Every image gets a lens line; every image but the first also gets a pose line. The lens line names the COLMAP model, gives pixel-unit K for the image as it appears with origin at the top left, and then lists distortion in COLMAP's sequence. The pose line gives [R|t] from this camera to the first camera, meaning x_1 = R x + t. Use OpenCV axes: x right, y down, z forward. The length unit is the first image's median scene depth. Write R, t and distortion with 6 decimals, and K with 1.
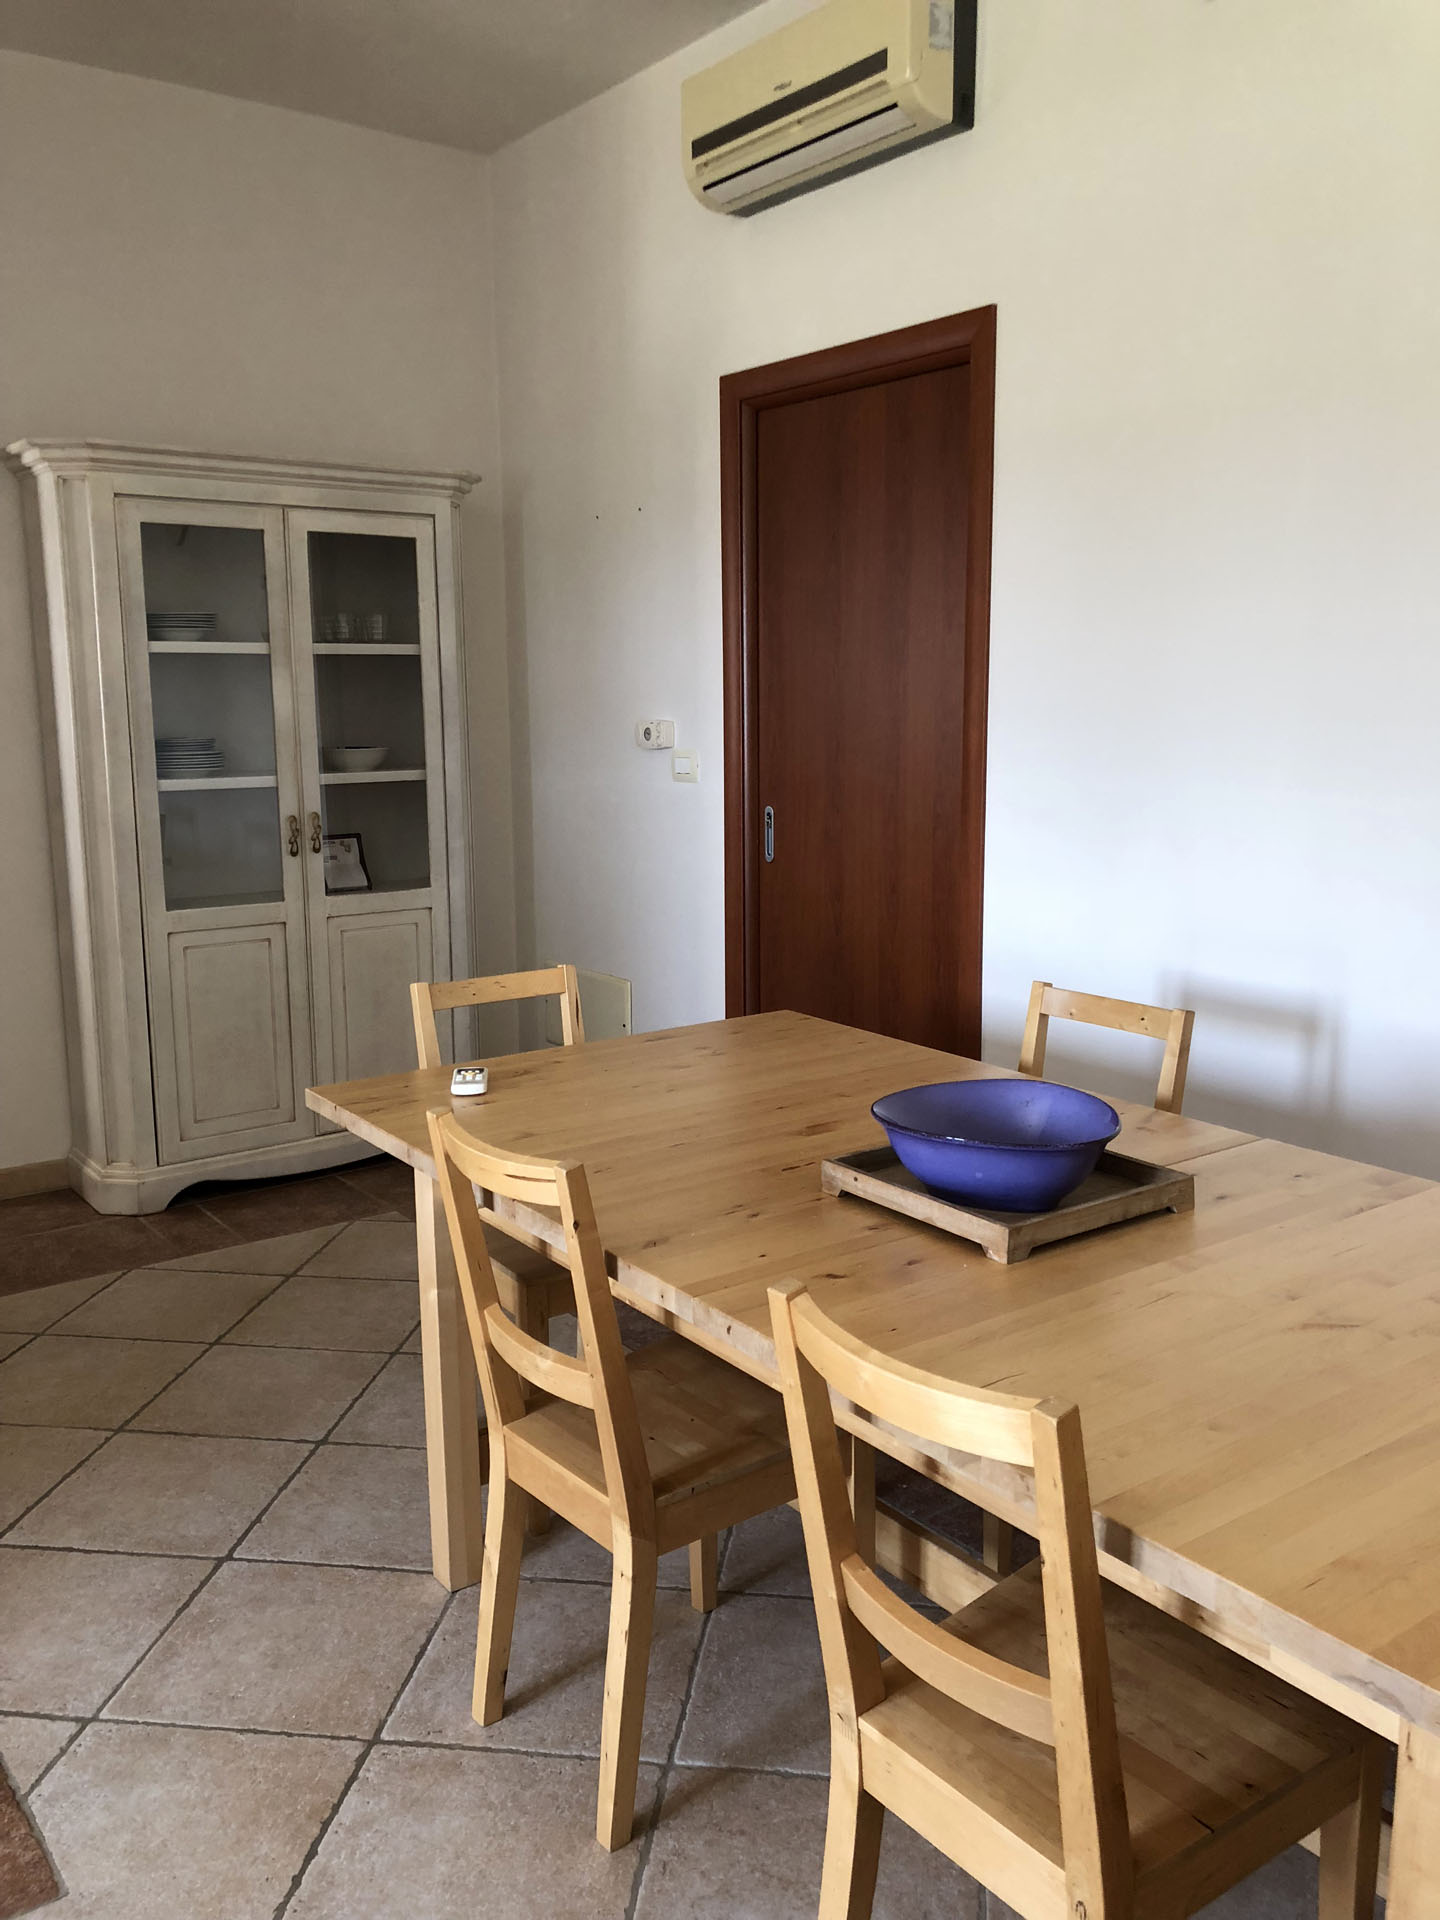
lens RADIAL K [[1558.3, 0, 720.0], [0, 1558.3, 960.0], [0, 0, 1]] dist [0.006462, -0.000356]
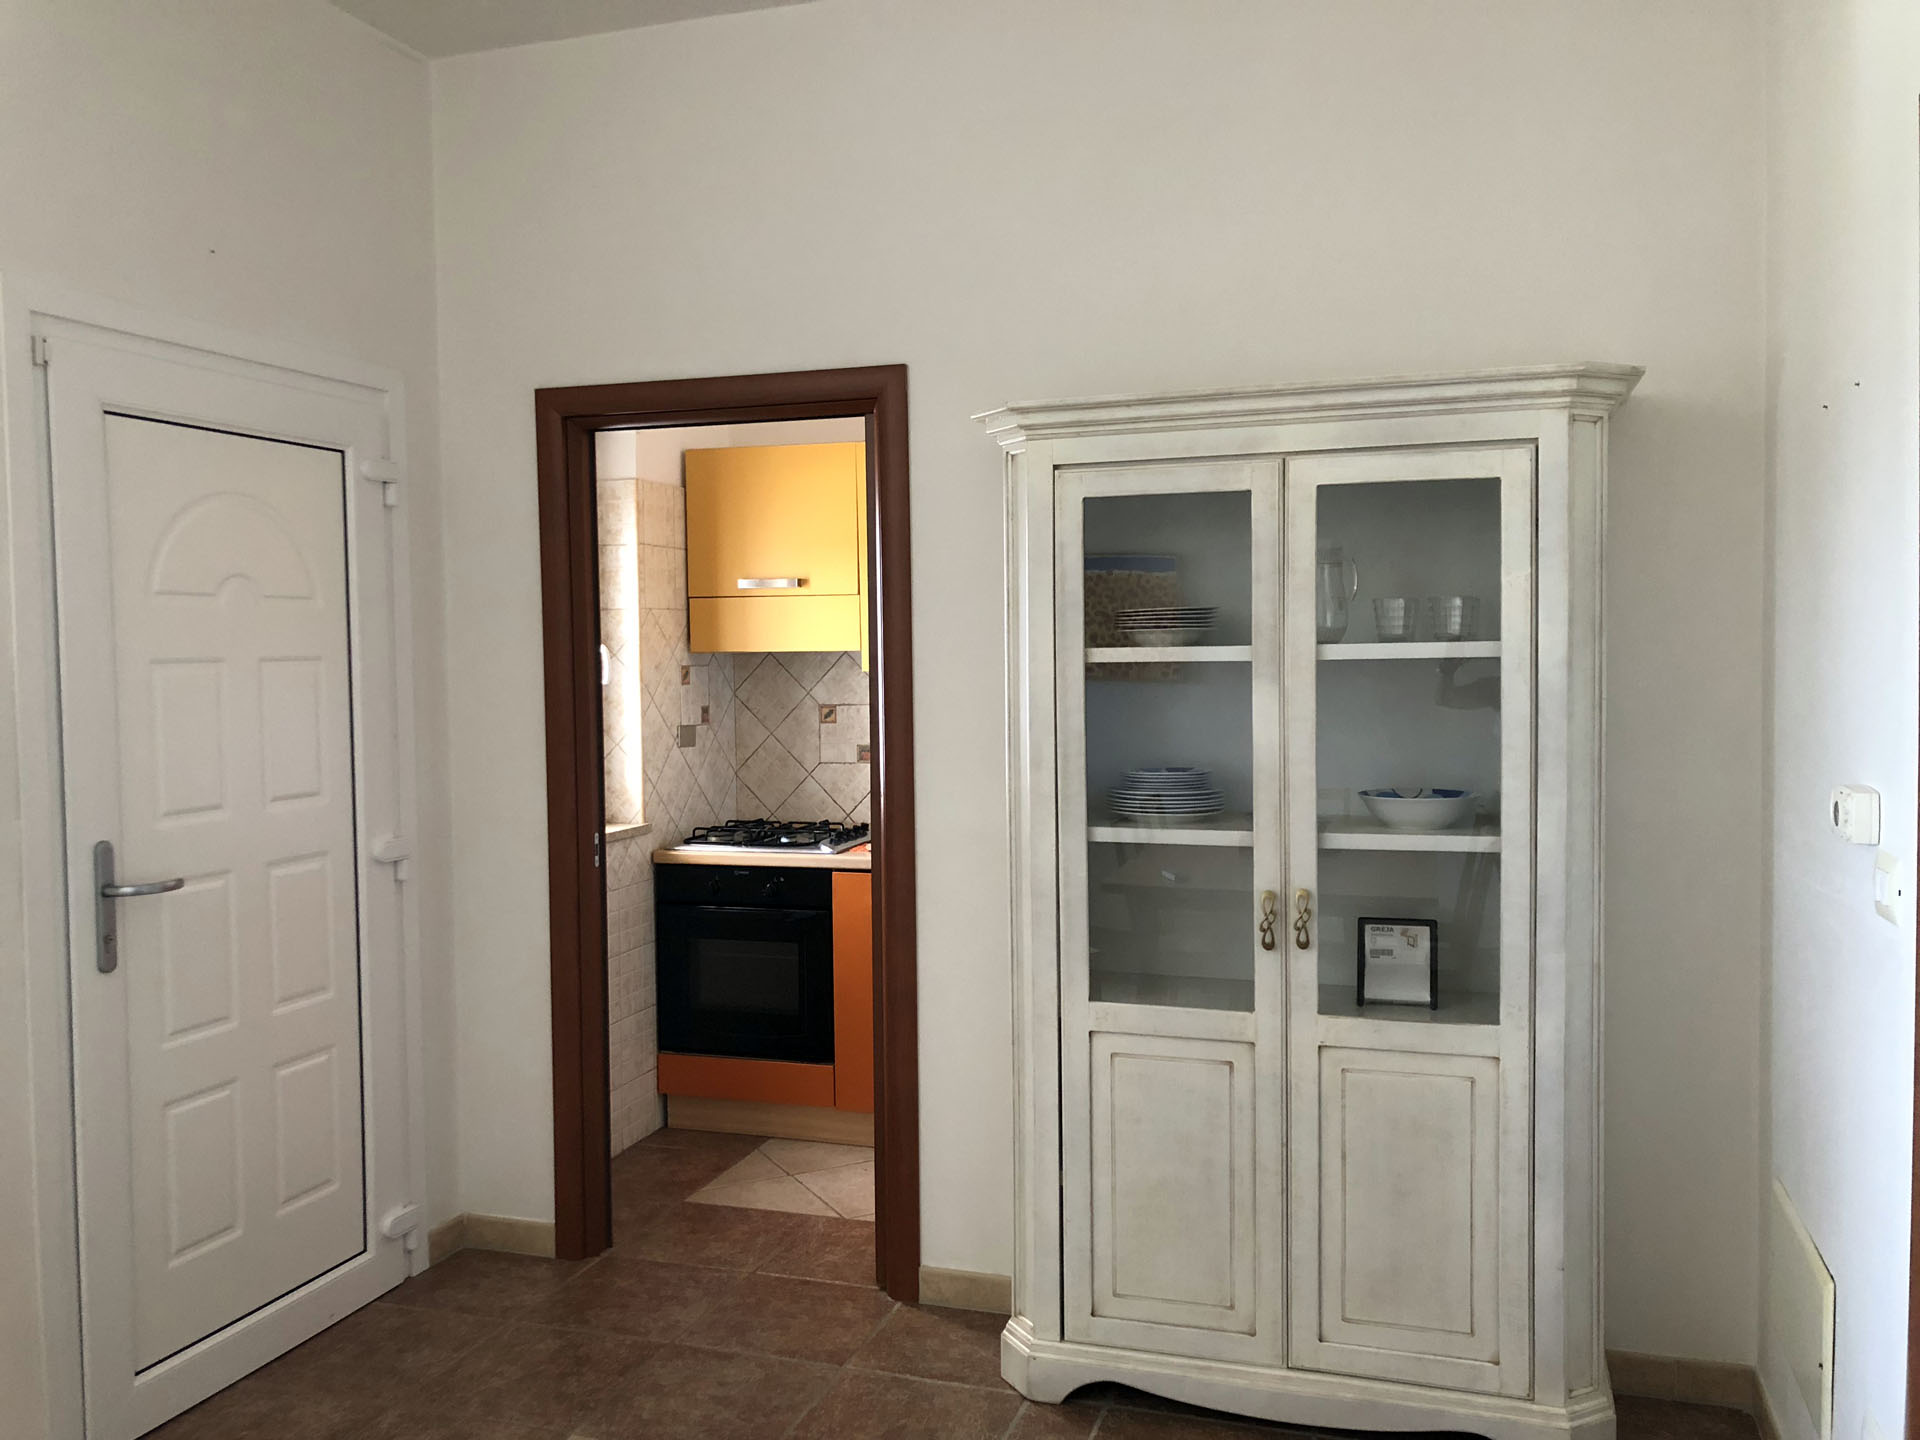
lens RADIAL K [[1558.3, 0, 962.5], [0, 1558.3, 708.3], [0, 0, 1]] dist [0.006462, -0.000356]
pose [[0.570997, 0.027440, -0.820494, 0.212125], [-0.129442, 0.989949, -0.056974, -0.115958], [0.810683, 0.138739, 0.568809, 0.486704]]
